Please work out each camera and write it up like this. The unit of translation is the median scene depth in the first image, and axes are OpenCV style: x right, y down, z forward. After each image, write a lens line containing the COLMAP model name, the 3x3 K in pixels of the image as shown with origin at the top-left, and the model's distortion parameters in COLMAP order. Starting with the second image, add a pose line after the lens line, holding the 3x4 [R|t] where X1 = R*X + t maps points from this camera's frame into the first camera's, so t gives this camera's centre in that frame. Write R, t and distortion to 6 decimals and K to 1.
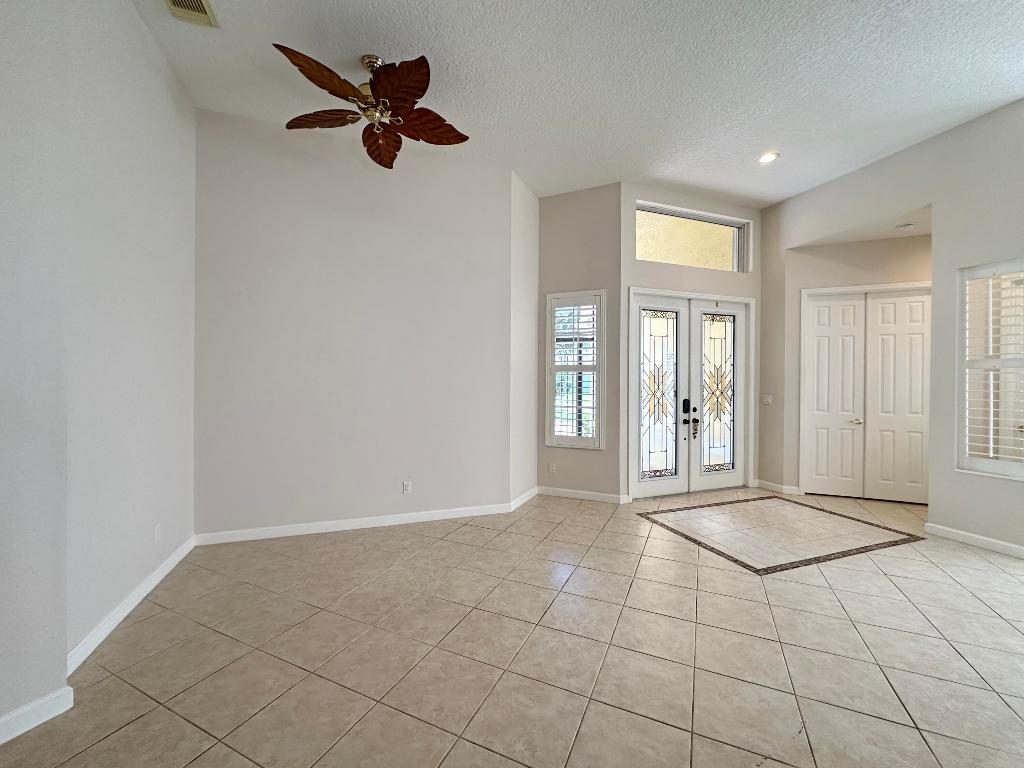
lens RADIAL K [[412.7, 0, 512.0], [0, 412.7, 384.0], [0, 0, 1]] dist [0.000661, 0.000344]
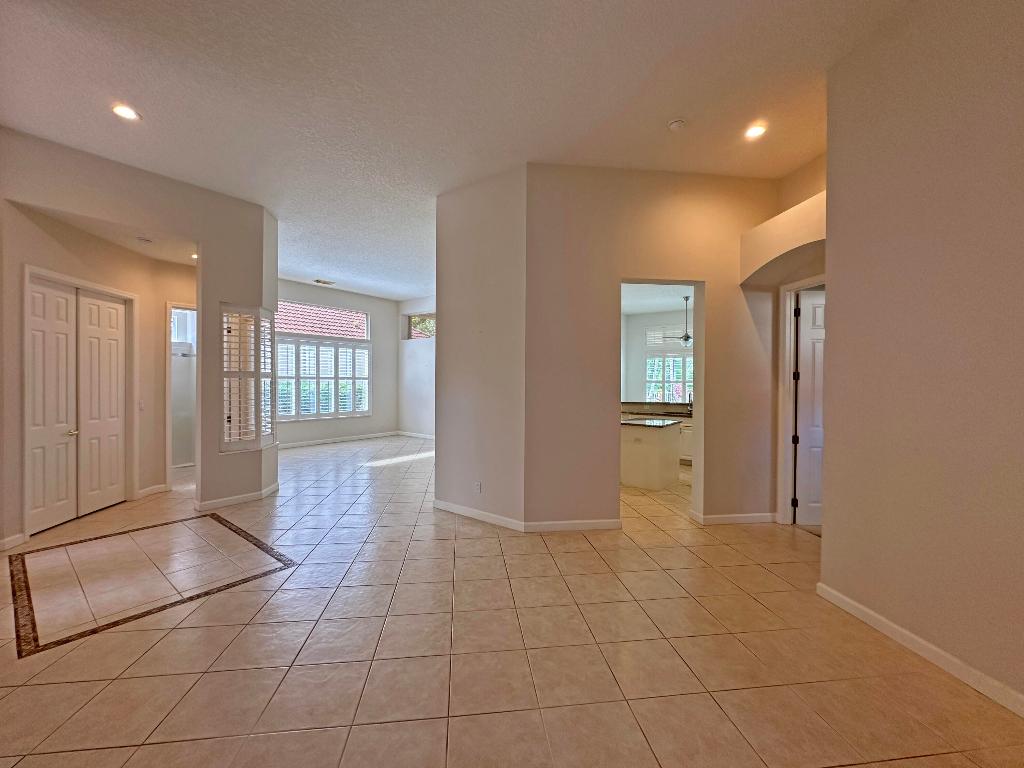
lens RADIAL K [[412.7, 0, 512.0], [0, 412.7, 384.0], [0, 0, 1]] dist [0.000661, 0.000344]
pose [[-0.531354, -0.013681, 0.847040, -0.458955], [-0.000451, 0.999874, 0.015866, -0.031264], [-0.847150, 0.008048, -0.531293, 0.781156]]
